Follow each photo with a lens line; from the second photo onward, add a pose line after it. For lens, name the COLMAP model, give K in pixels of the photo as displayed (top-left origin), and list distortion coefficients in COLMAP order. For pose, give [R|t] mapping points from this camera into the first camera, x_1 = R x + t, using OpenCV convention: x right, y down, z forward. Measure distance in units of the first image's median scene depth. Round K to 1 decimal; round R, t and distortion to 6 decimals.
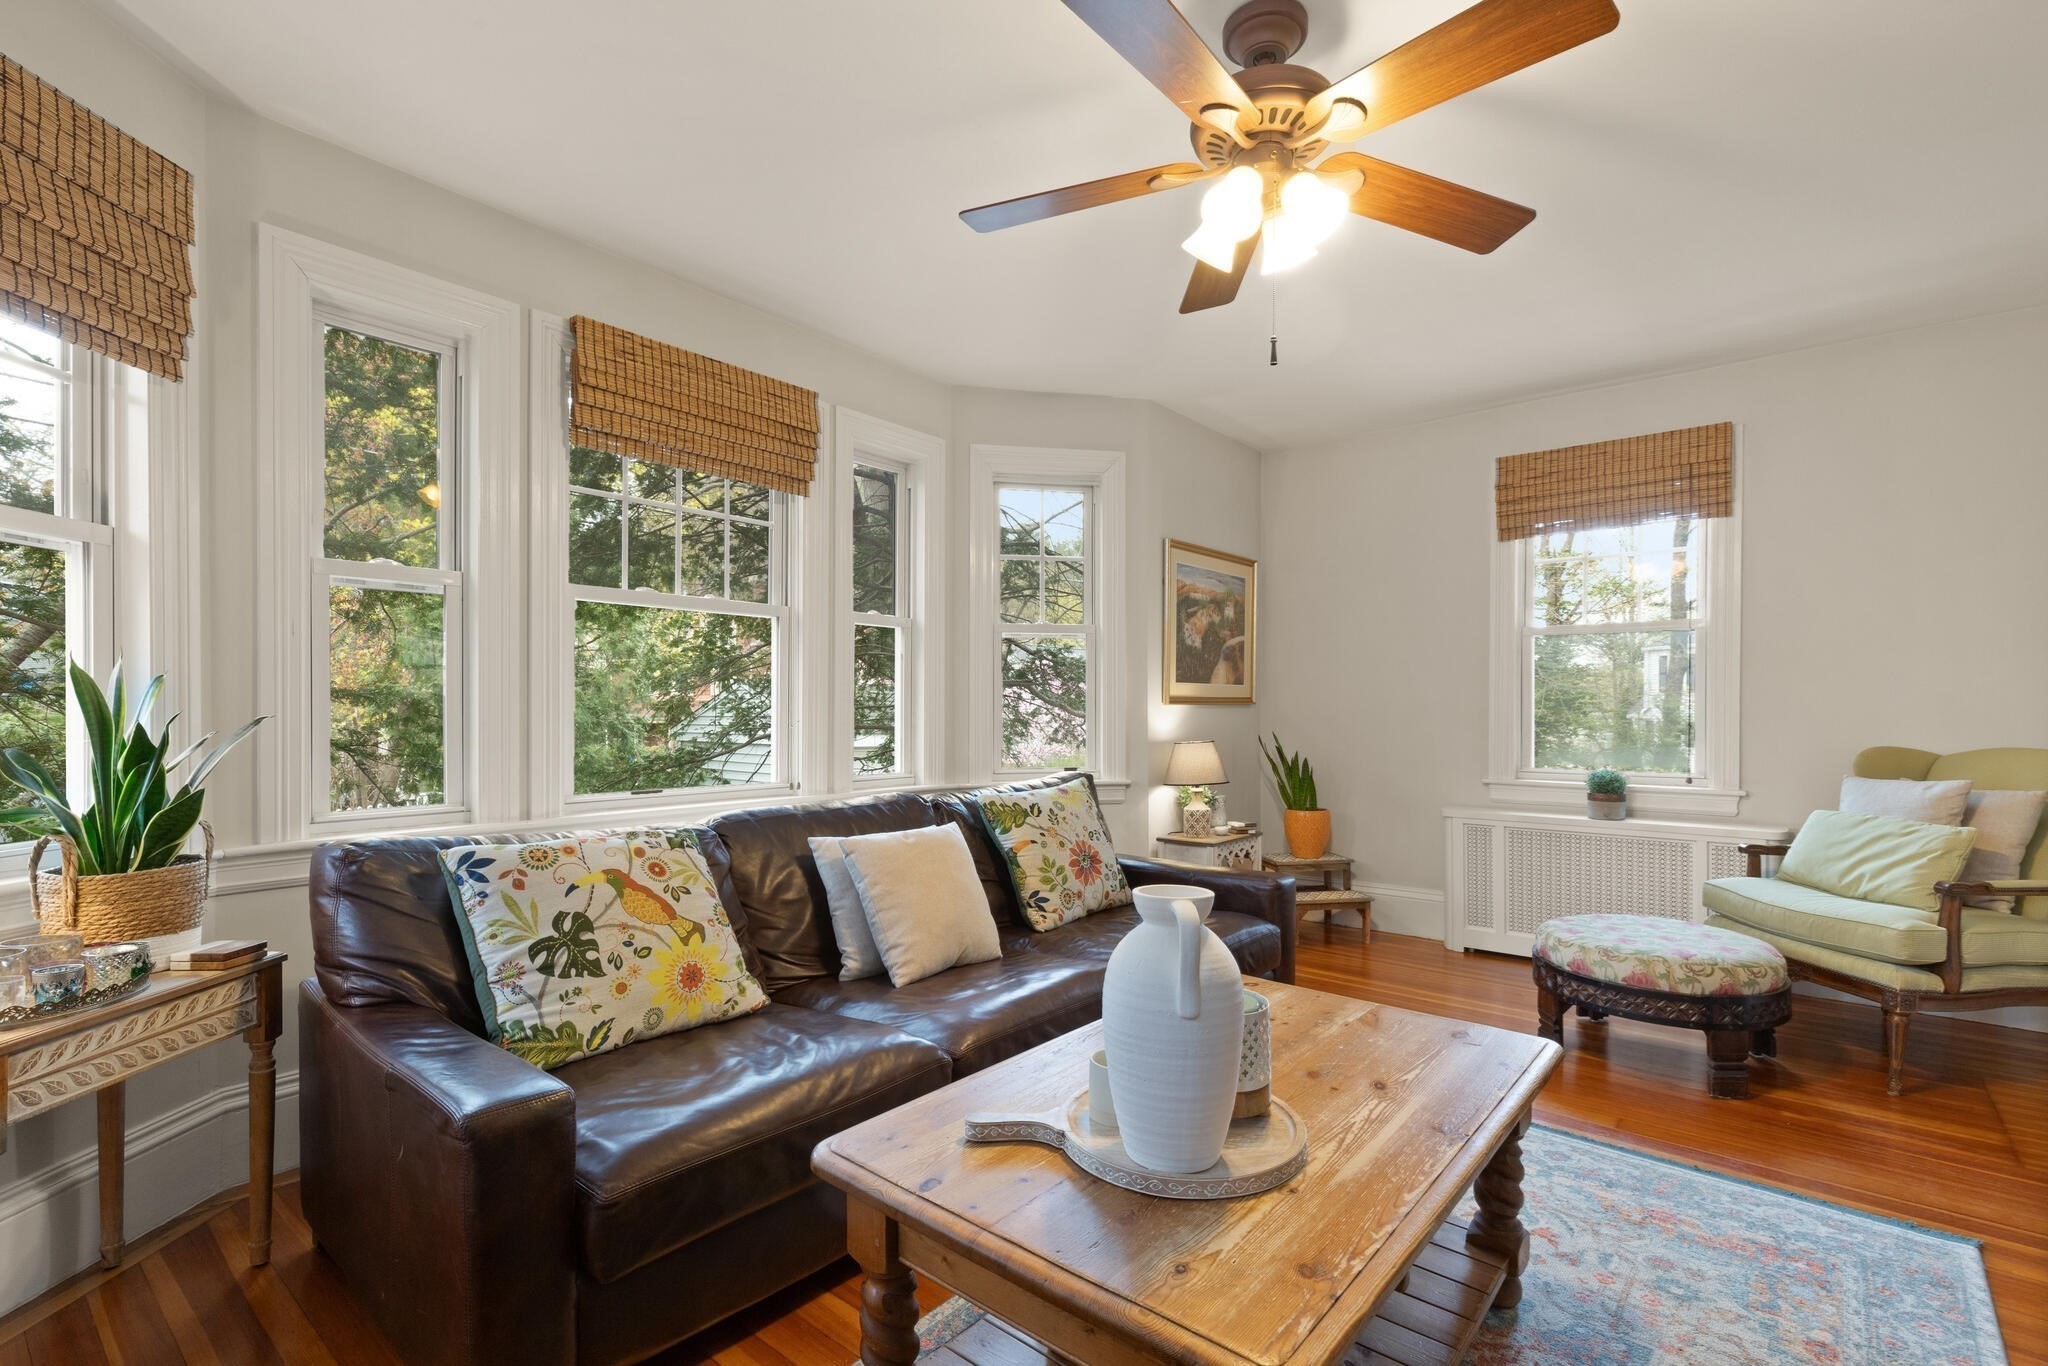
lens RADIAL K [[938.2, 0, 1043.3], [0, 938.2, 694.6], [0, 0, 1]] dist [0.002887, 0.000044]
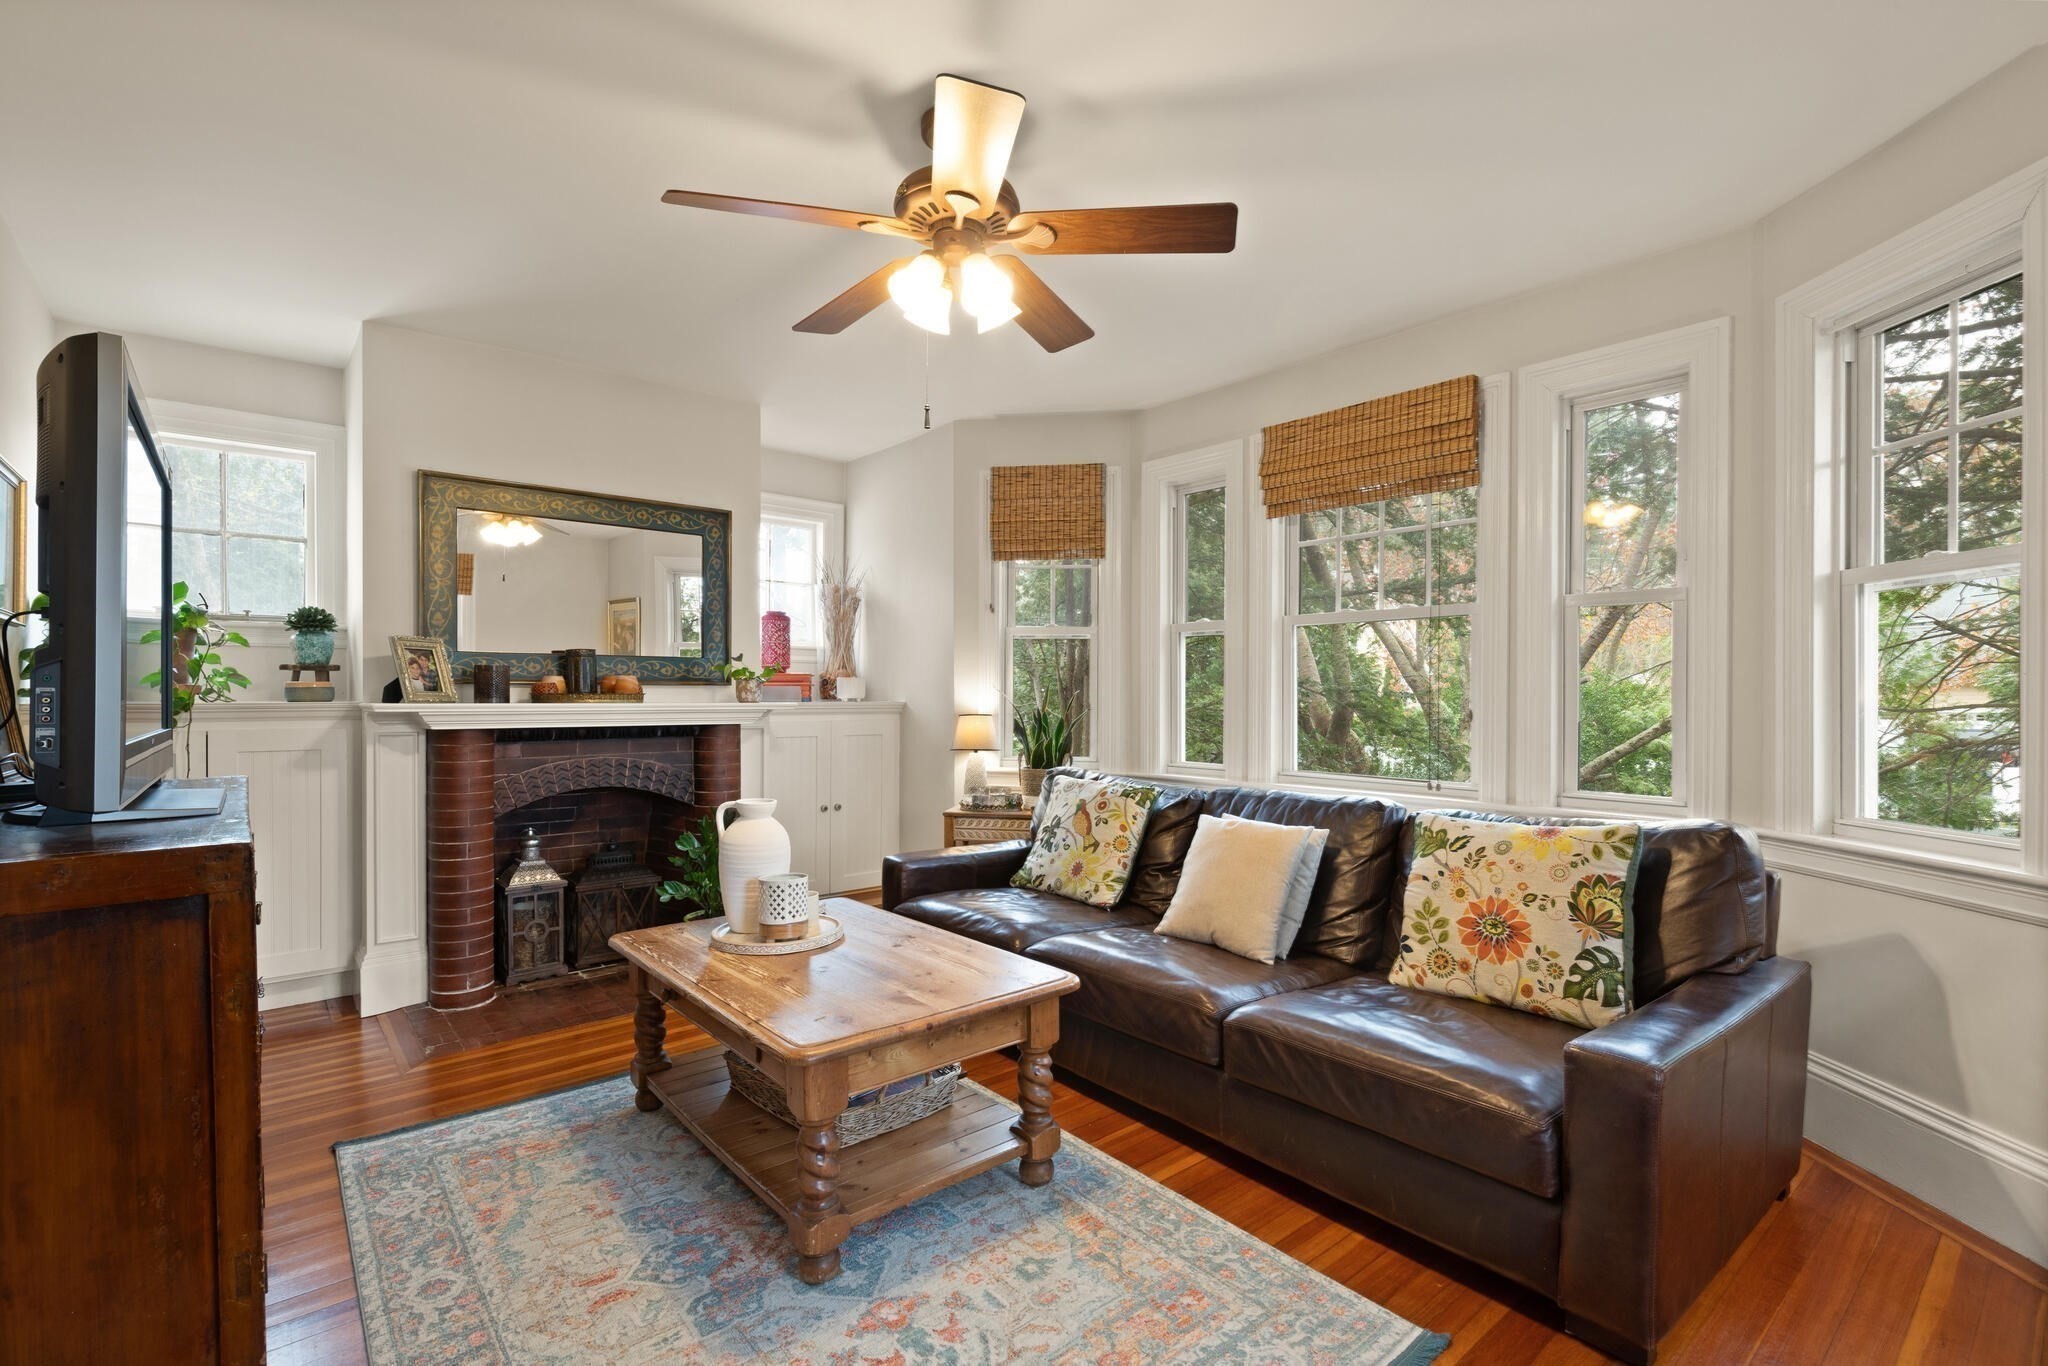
lens RADIAL K [[938.2, 0, 1043.8], [0, 938.2, 696.7], [0, 0, 1]] dist [0.002887, 0.000044]
pose [[-0.175546, -0.008614, -0.984433, 0.799636], [0.002436, 0.999955, -0.009185, 0.008150], [0.984468, -0.004010, -0.175517, 0.784175]]
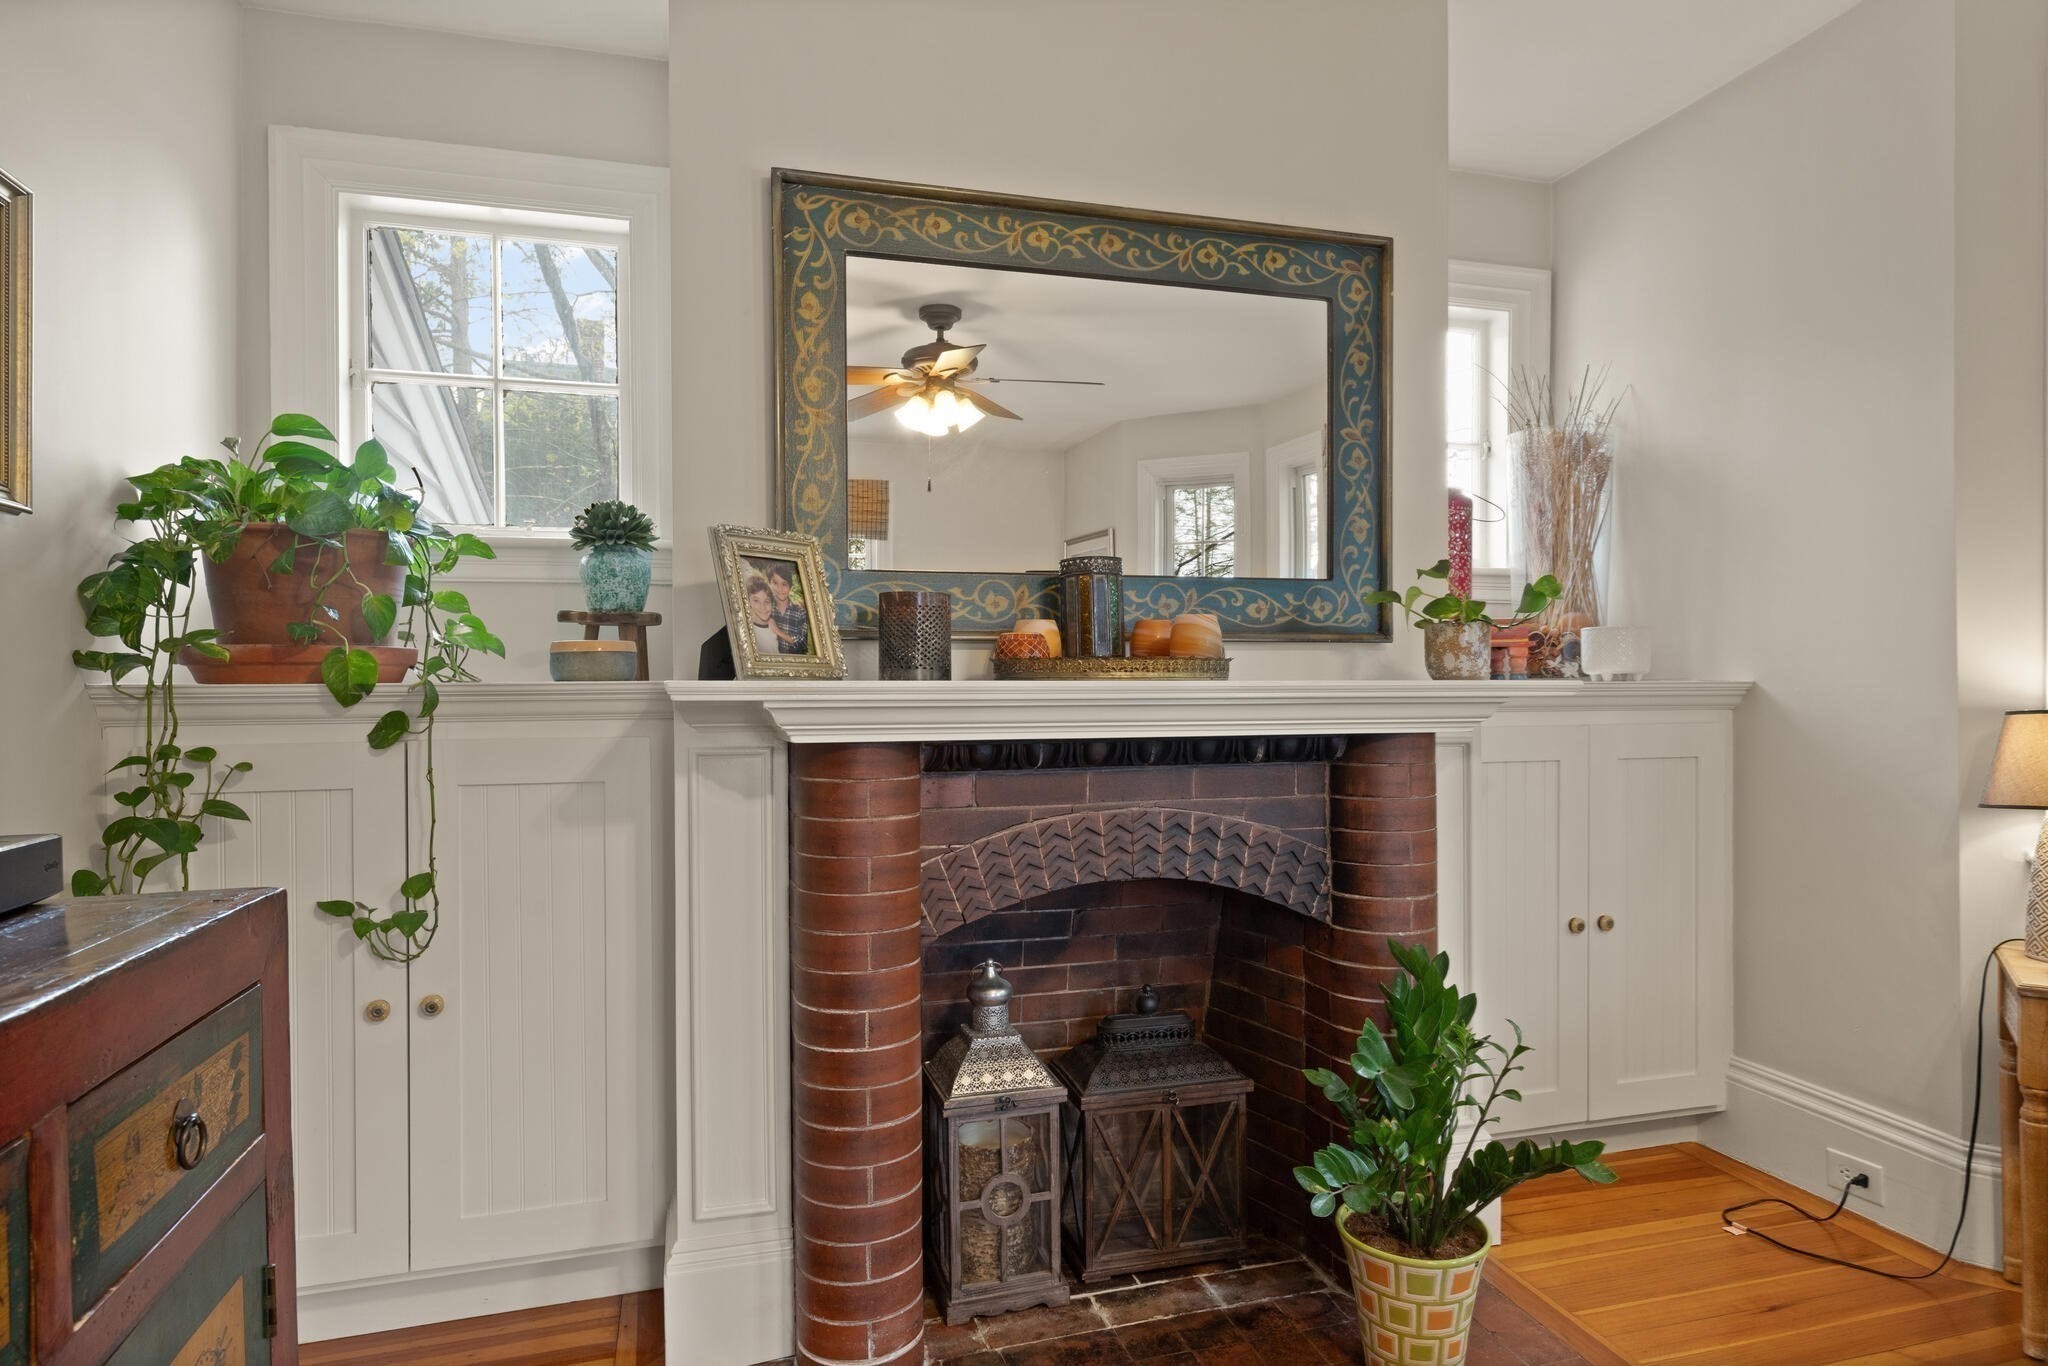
lens RADIAL K [[1167.9, 0, 1030.5], [0, 1167.9, 687.2], [0, 0, 1]] dist [-0.004789, -0.000157]
pose [[-0.571376, -0.008702, -0.820643, 0.555075], [0.004828, 0.999891, -0.013964, 0.011534], [0.820674, -0.011941, -0.571271, 0.574530]]
